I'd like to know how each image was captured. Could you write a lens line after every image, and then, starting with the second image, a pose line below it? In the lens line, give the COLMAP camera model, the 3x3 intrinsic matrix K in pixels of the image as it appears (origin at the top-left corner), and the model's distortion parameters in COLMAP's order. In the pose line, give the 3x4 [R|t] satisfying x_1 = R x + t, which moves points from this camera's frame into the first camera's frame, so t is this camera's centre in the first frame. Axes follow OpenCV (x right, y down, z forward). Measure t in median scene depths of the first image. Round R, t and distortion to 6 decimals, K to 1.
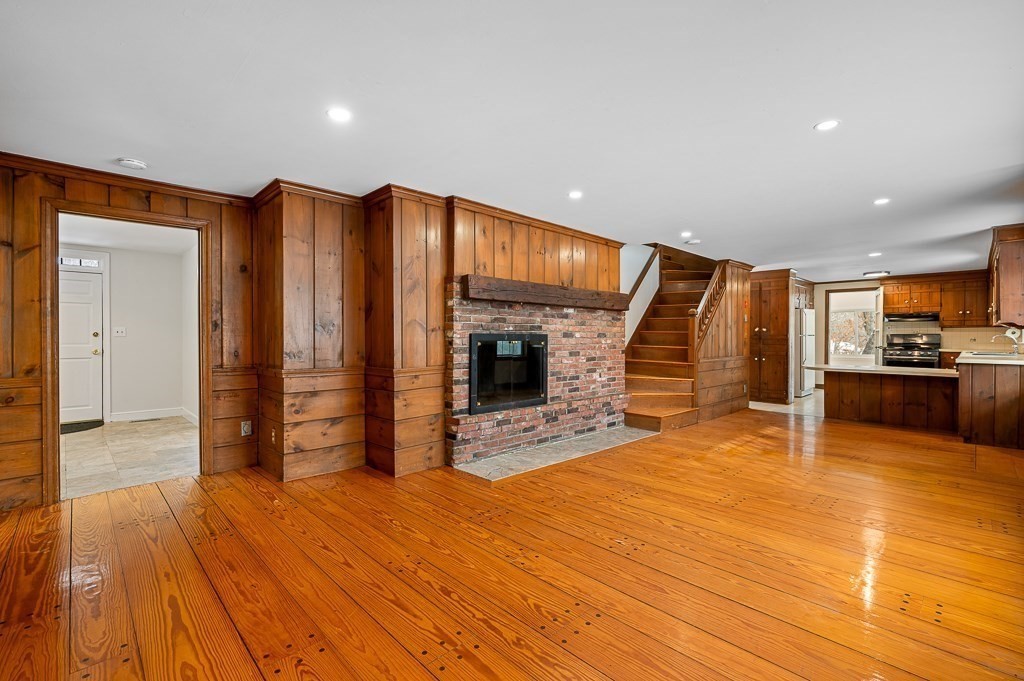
lens RADIAL K [[451.6, 0, 509.6], [0, 451.6, 339.0], [0, 0, 1]] dist [-0.000270, -0.000224]
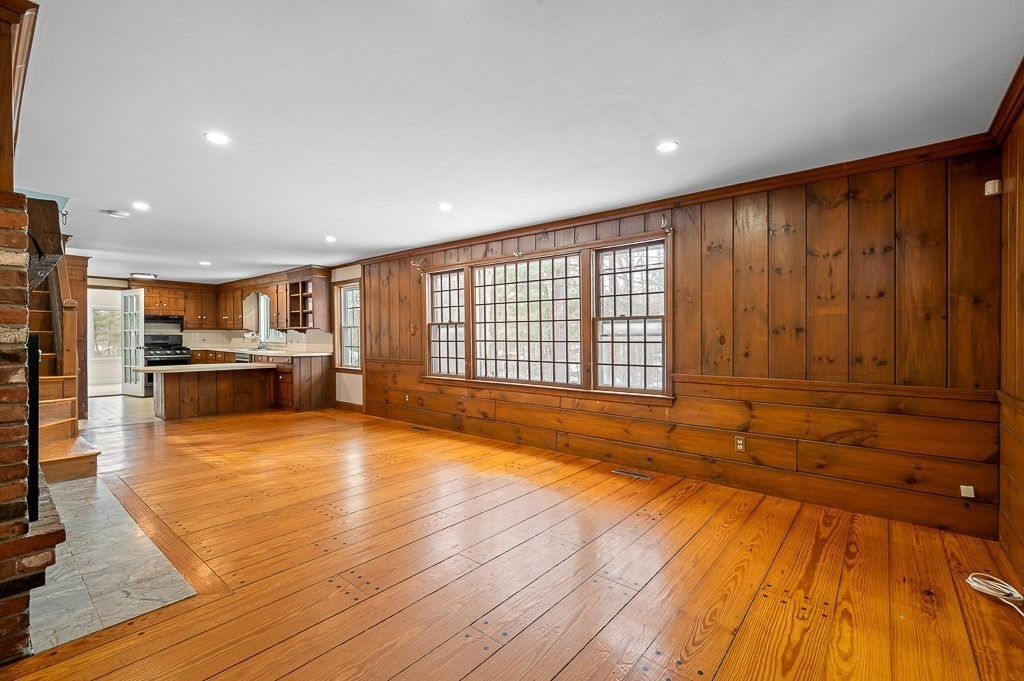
lens RADIAL K [[451.6, 0, 507.0], [0, 451.6, 342.6], [0, 0, 1]] dist [-0.000270, -0.000224]
pose [[-0.097519, -0.013198, 0.995146, -0.583004], [0.003884, 0.999899, 0.013642, -0.008524], [-0.995226, 0.005196, -0.097458, 0.605342]]
